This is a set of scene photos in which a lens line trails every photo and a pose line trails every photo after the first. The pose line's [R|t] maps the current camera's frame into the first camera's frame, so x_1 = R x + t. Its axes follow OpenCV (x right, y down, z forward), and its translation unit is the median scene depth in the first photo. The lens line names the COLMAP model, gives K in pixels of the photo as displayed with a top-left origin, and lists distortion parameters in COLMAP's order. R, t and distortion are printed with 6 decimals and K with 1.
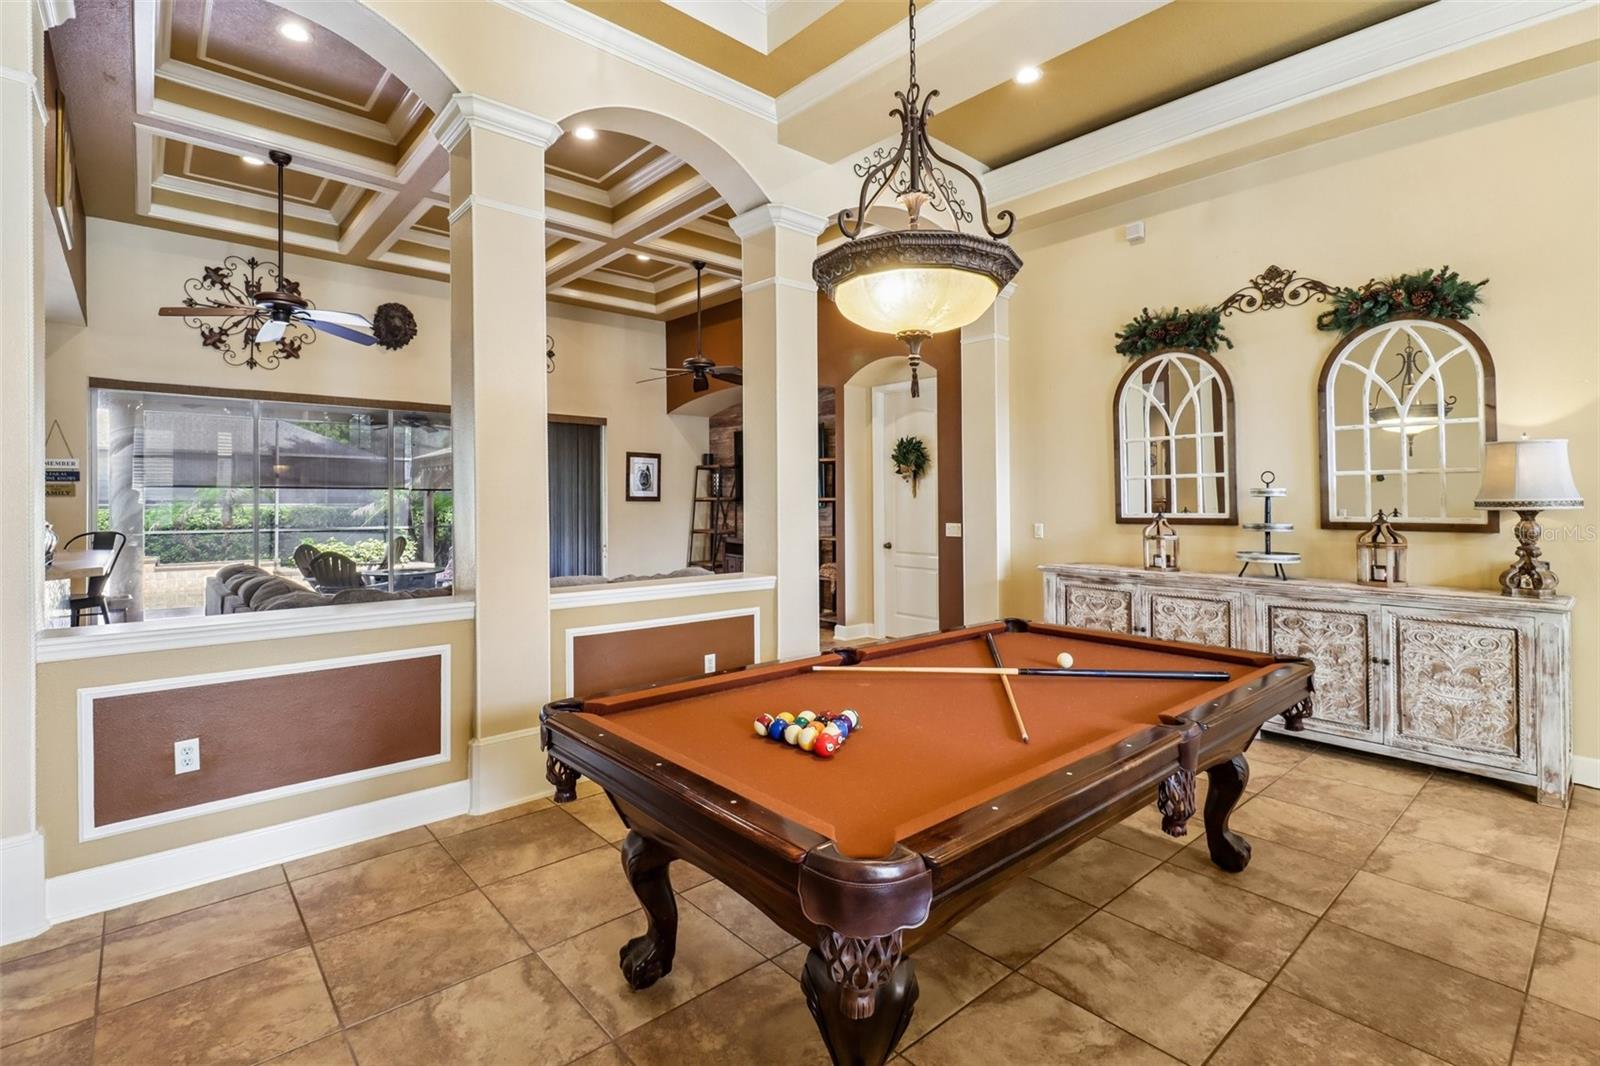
lens RADIAL K [[745.1, 0, 804.2], [0, 745.1, 504.2], [0, 0, 1]] dist [0.013205, -0.020653]
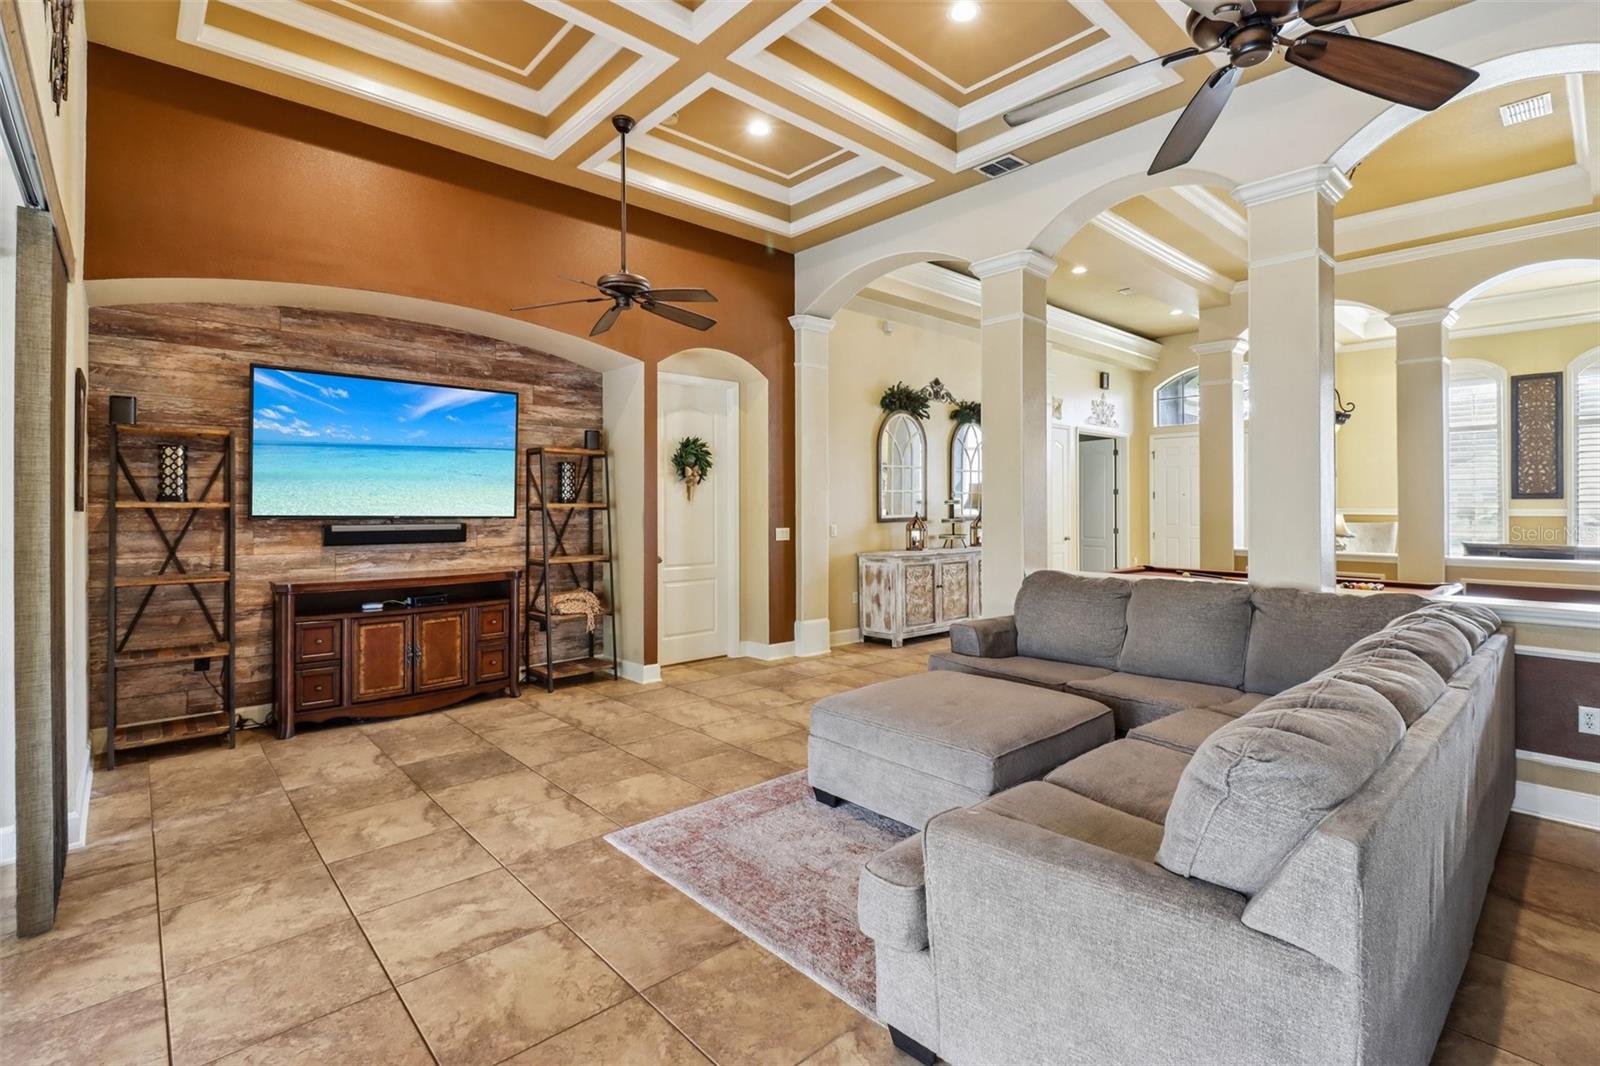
lens RADIAL K [[745.1, 0, 804.2], [0, 745.1, 504.2], [0, 0, 1]] dist [0.013205, -0.020653]
pose [[-0.001317, 0.006664, 0.999977, -1.059139], [0.007352, 0.999951, -0.006654, -0.001127], [-0.999972, 0.007343, -0.001366, 1.181810]]
